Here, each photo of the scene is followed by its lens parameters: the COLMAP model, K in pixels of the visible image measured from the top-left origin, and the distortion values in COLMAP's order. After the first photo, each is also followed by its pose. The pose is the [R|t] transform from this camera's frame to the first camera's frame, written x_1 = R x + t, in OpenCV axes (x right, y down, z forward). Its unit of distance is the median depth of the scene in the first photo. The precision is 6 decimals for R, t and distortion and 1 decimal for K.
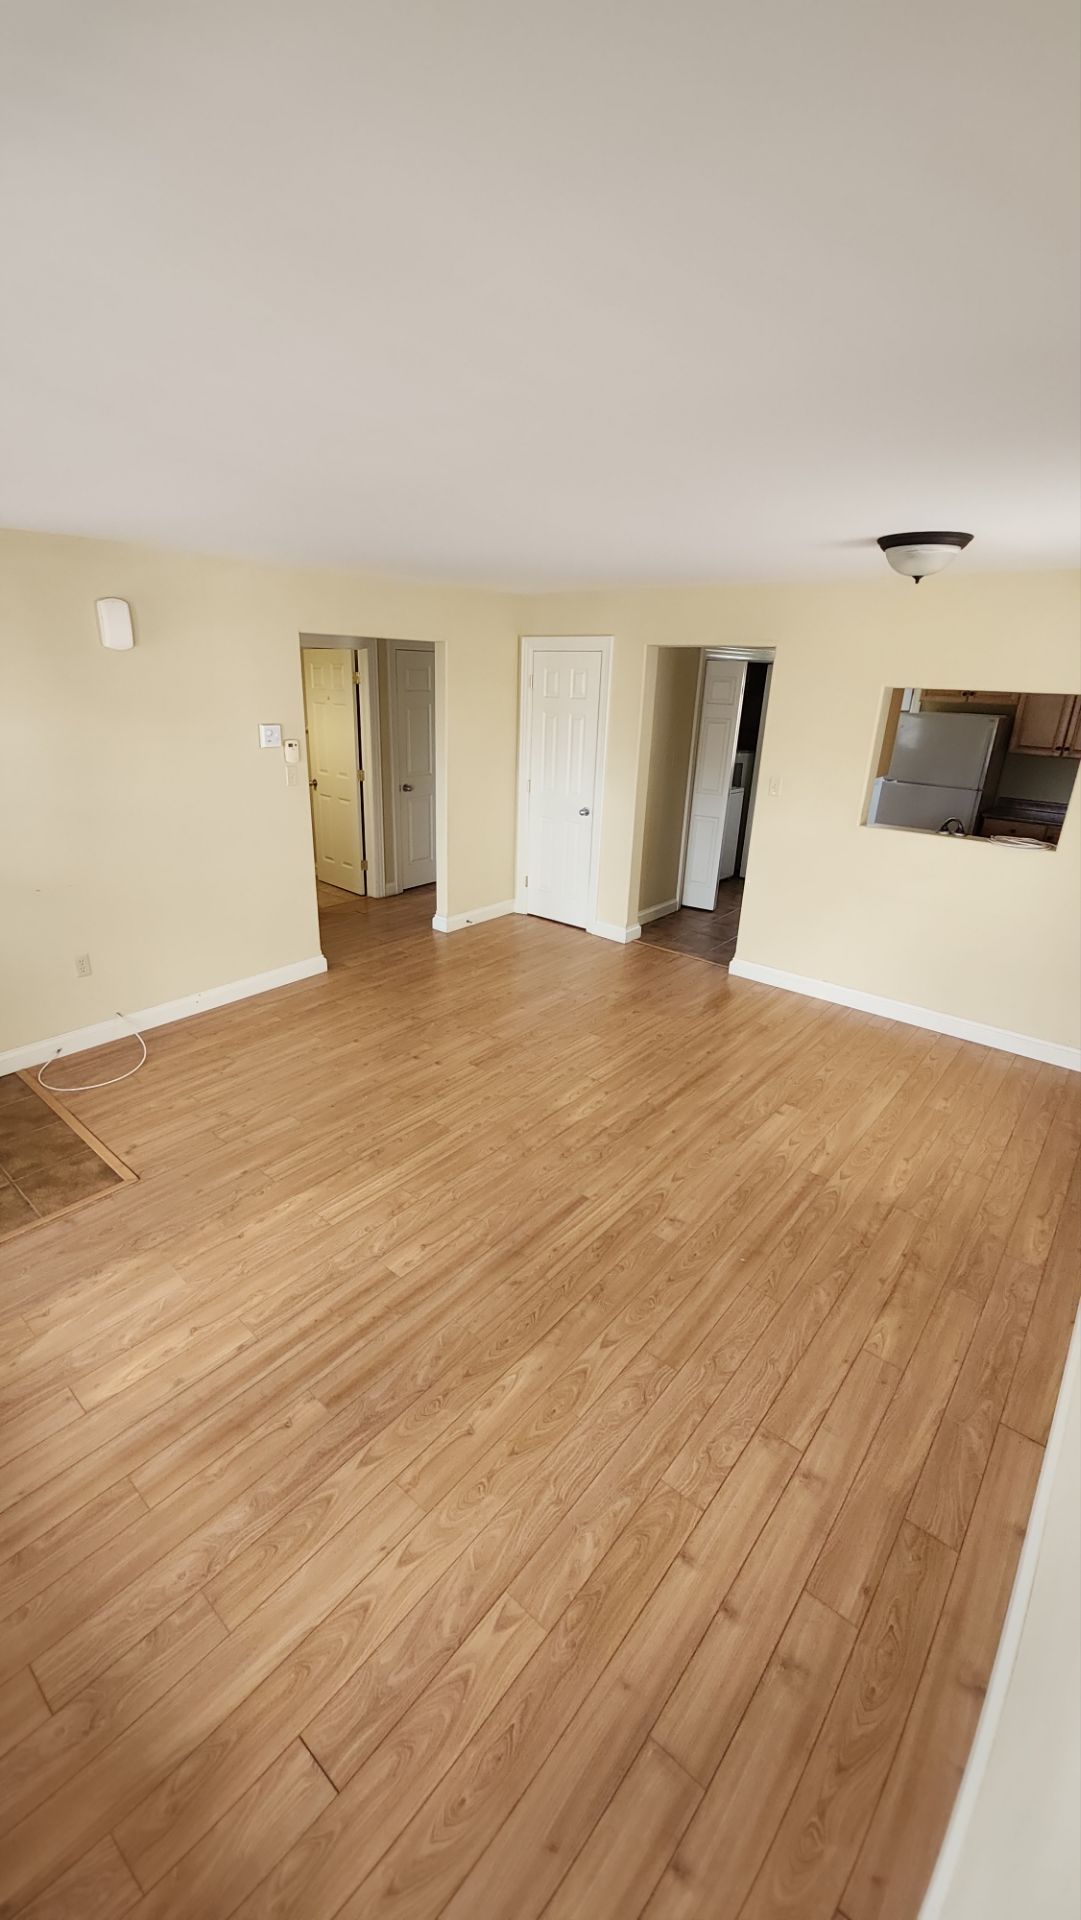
lens RADIAL K [[757.4, 0, 530.3], [0, 757.4, 974.7], [0, 0, 1]] dist [-0.015223, -0.002258]
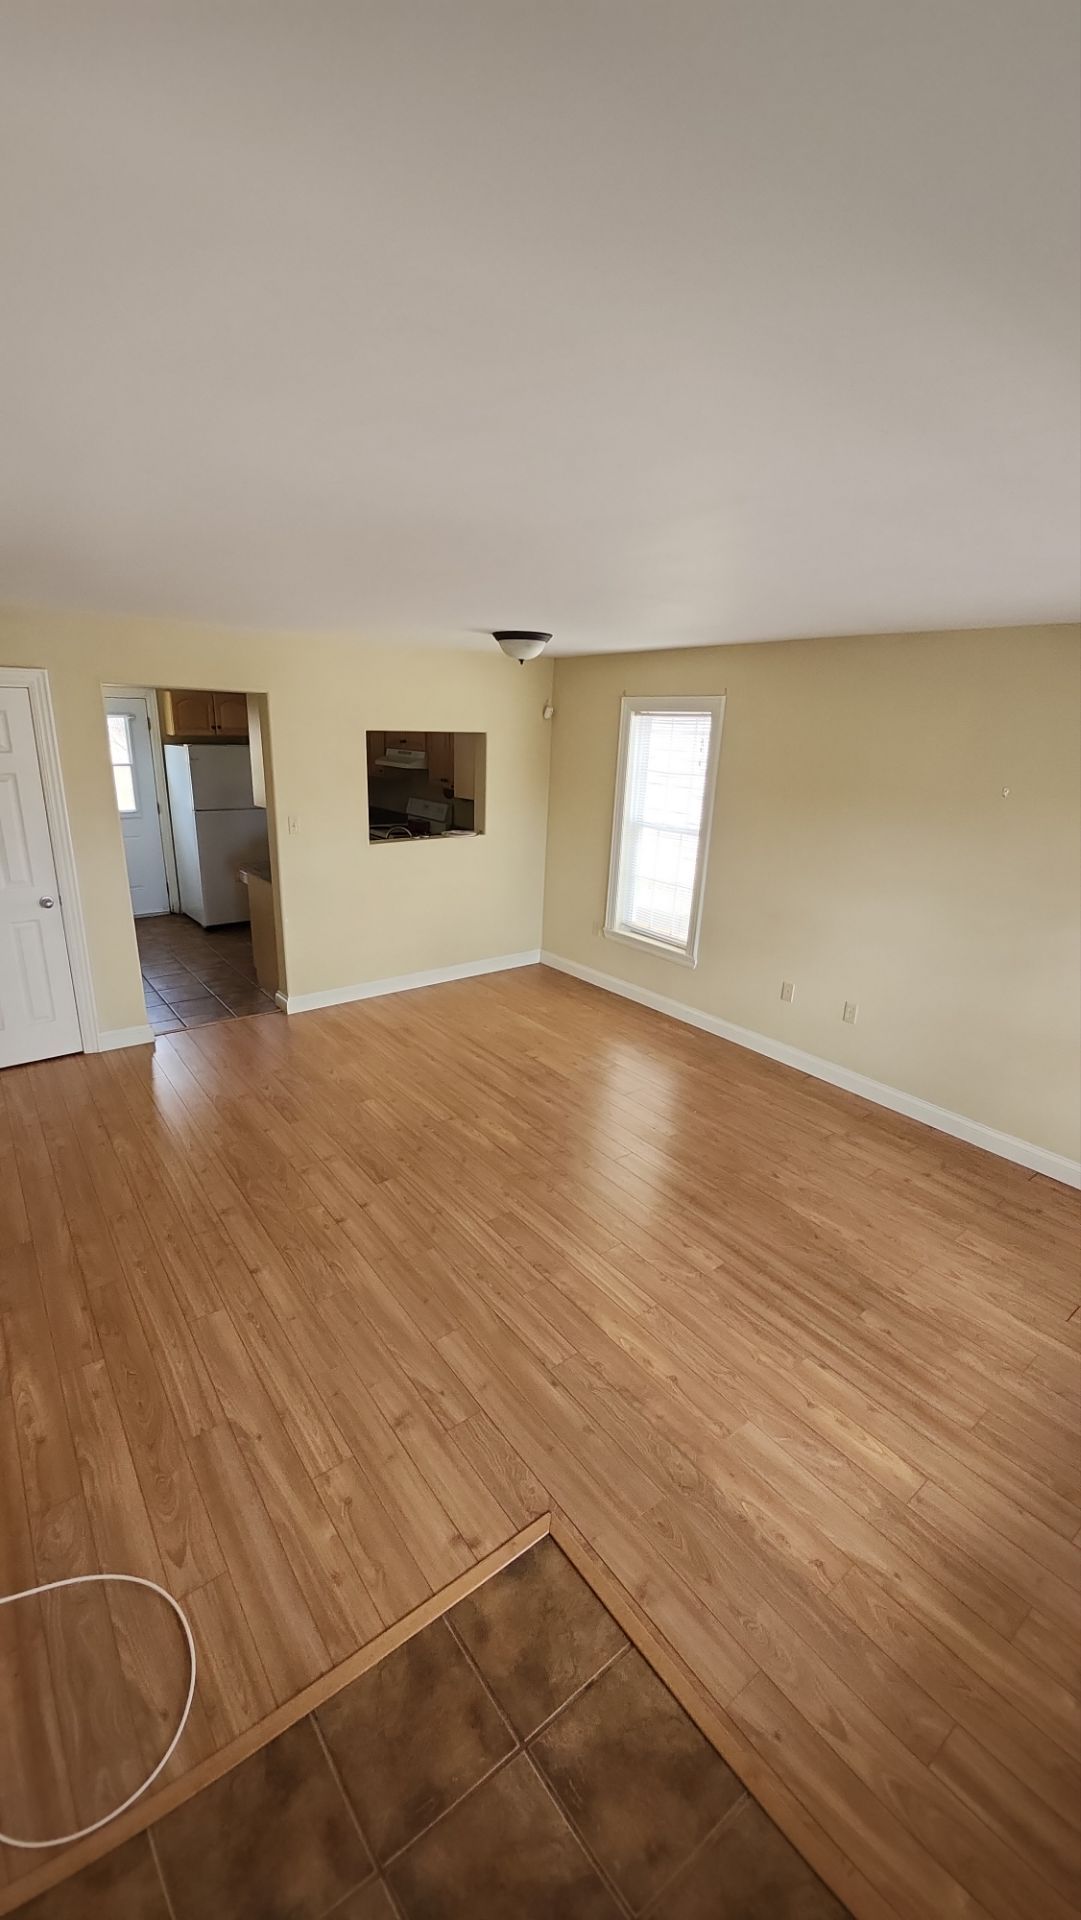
lens RADIAL K [[757.4, 0, 535.2], [0, 757.4, 945.7], [0, 0, 1]] dist [-0.015223, -0.002258]
pose [[0.205067, -0.294472, 0.933399, -1.198734], [0.340916, 0.915435, 0.213906, -0.392182], [-0.917455, 0.274345, 0.288116, 0.837025]]
